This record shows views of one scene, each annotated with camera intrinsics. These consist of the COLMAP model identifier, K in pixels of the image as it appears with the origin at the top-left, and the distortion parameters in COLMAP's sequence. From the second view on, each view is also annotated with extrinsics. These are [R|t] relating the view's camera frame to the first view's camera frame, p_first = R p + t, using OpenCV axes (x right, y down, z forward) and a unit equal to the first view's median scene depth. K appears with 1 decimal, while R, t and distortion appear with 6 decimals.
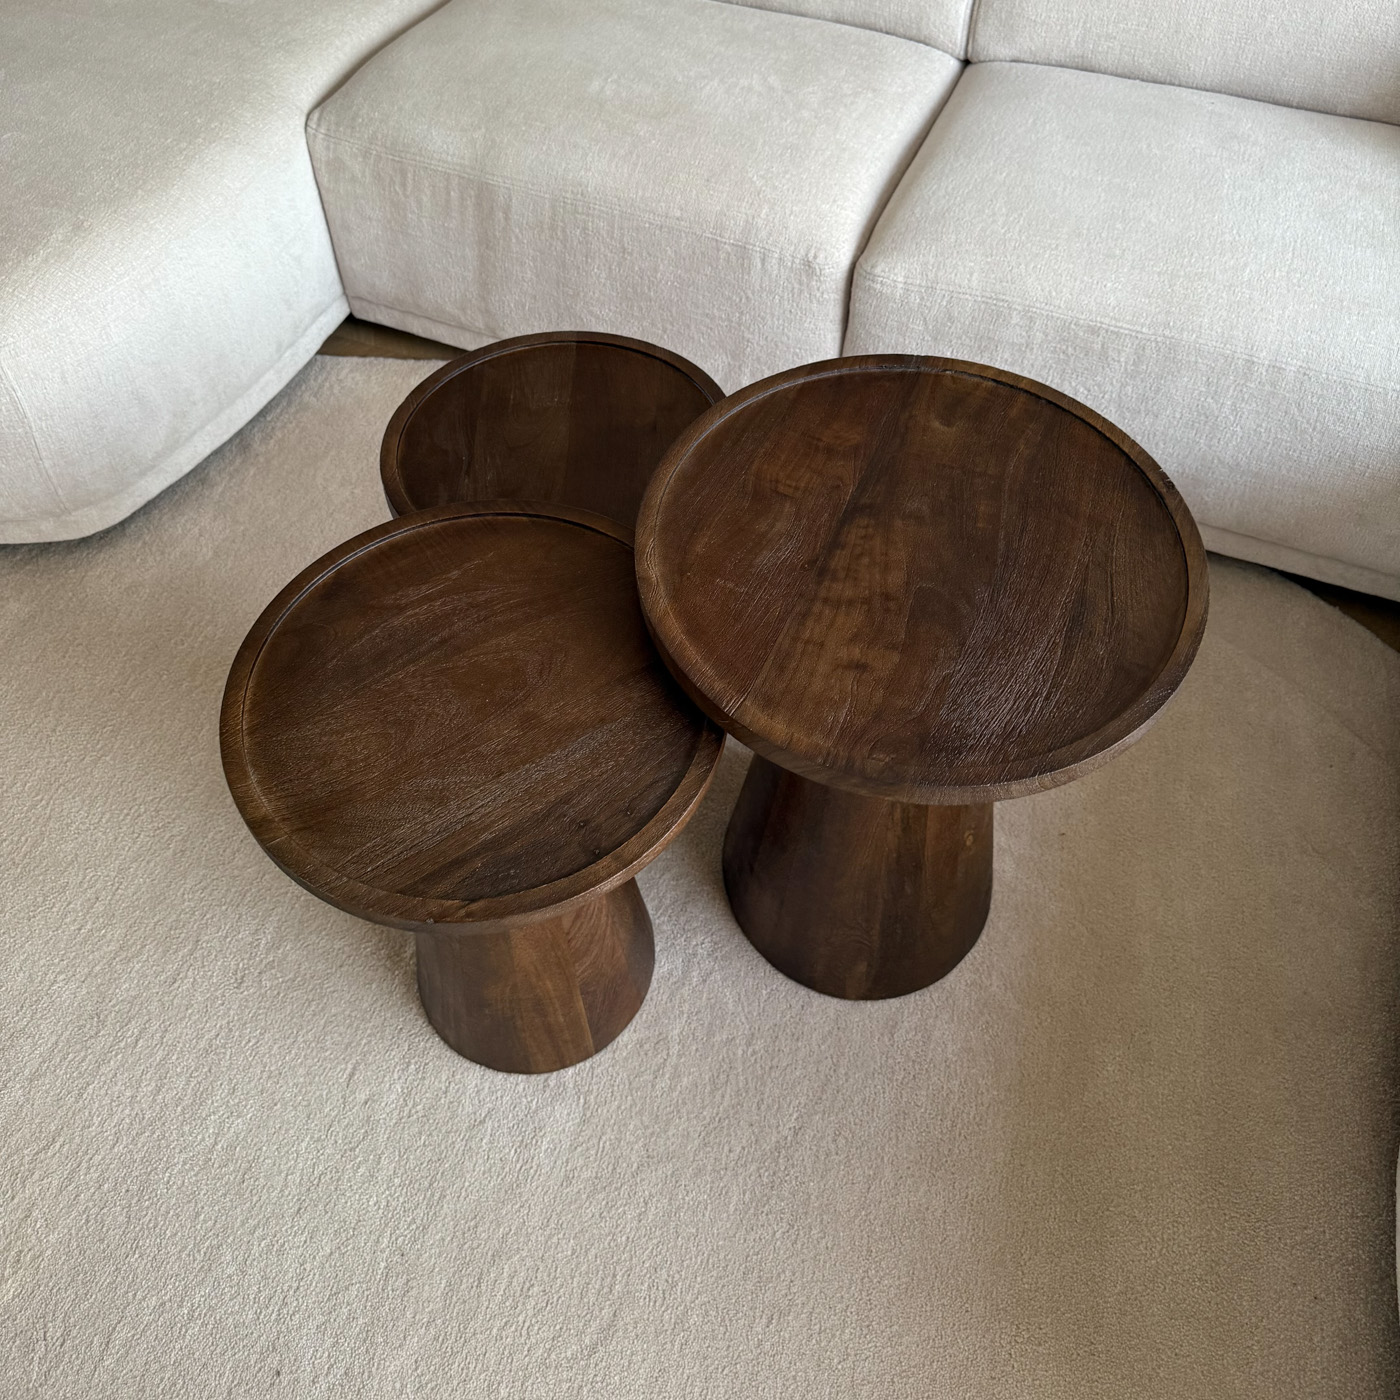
lens RADIAL K [[1347.4, 0, 676.6], [0, 1347.4, 574.3], [0, 0, 1]] dist [0.033218, 0.000000]
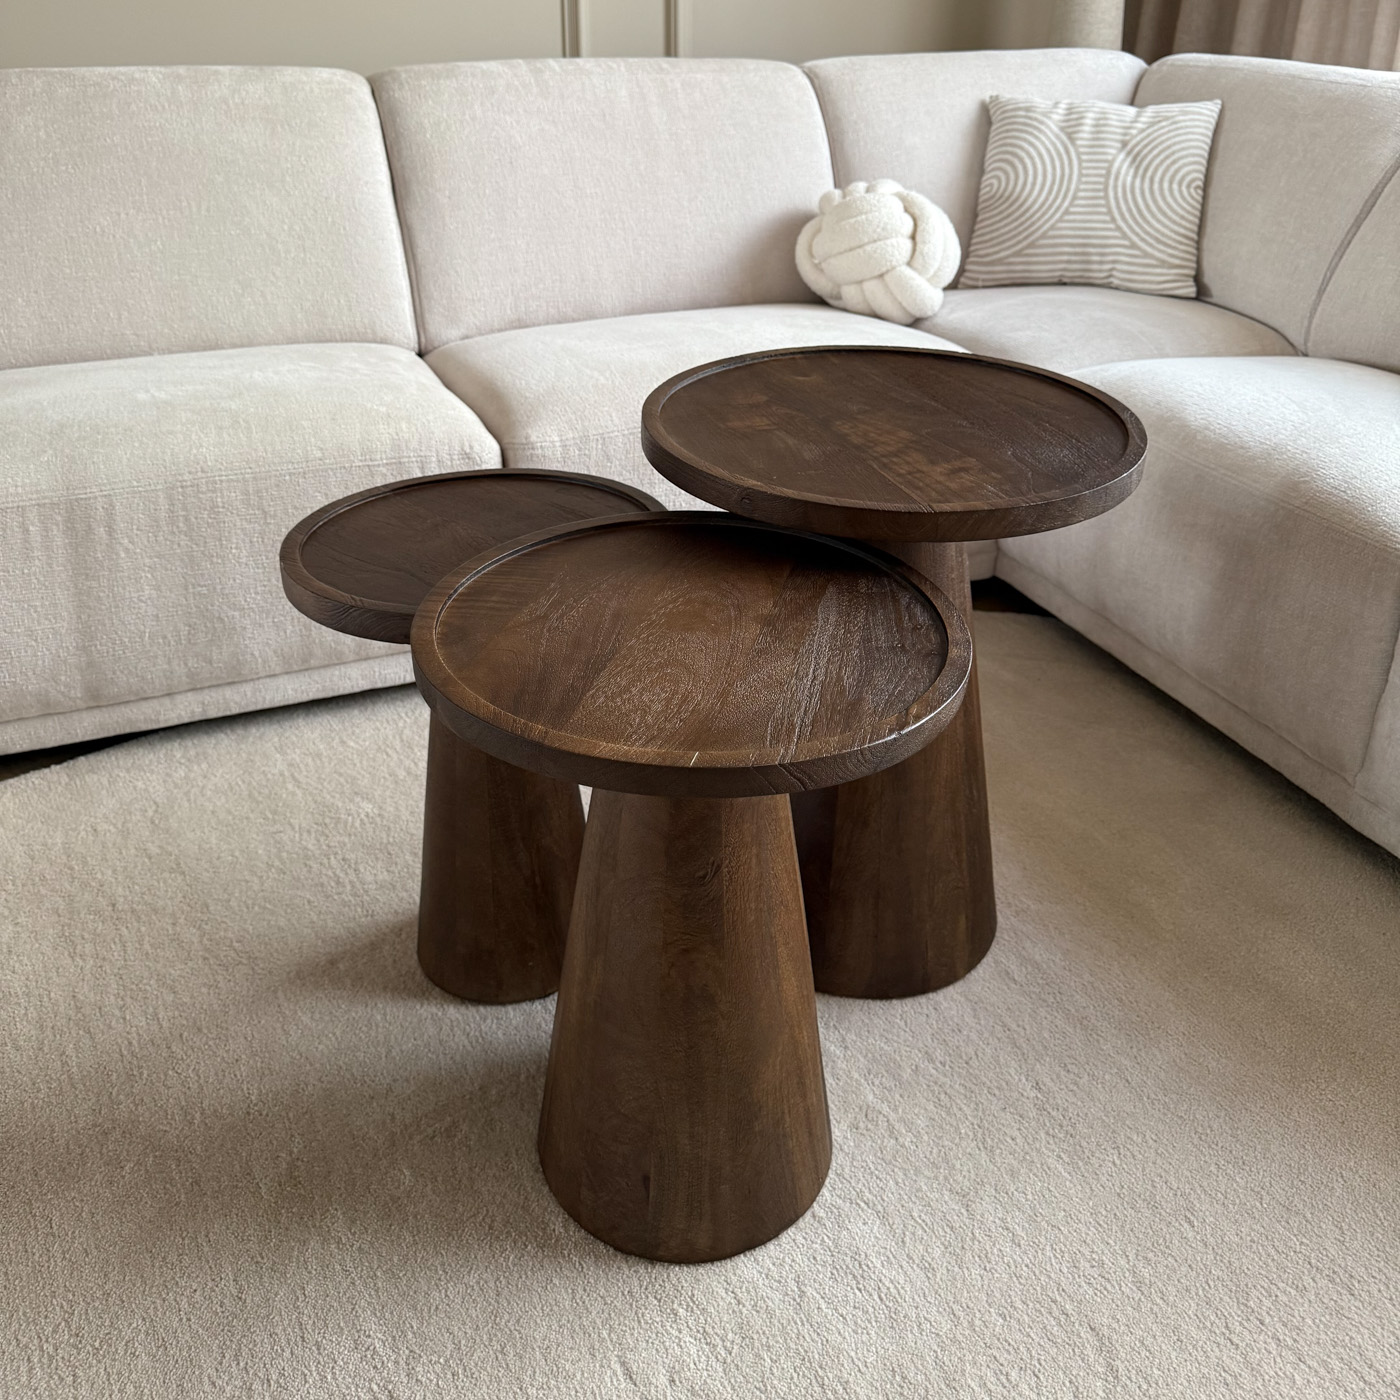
lens RADIAL K [[1347.4, 0, 700.4], [0, 1347.4, 573.2], [0, 0, 1]] dist [0.033218, 0.000000]
pose [[0.712627, -0.276113, 0.644923, -0.558895], [0.523295, 0.821493, -0.226522, 0.205787], [-0.467254, 0.498910, 0.729906, 0.247508]]
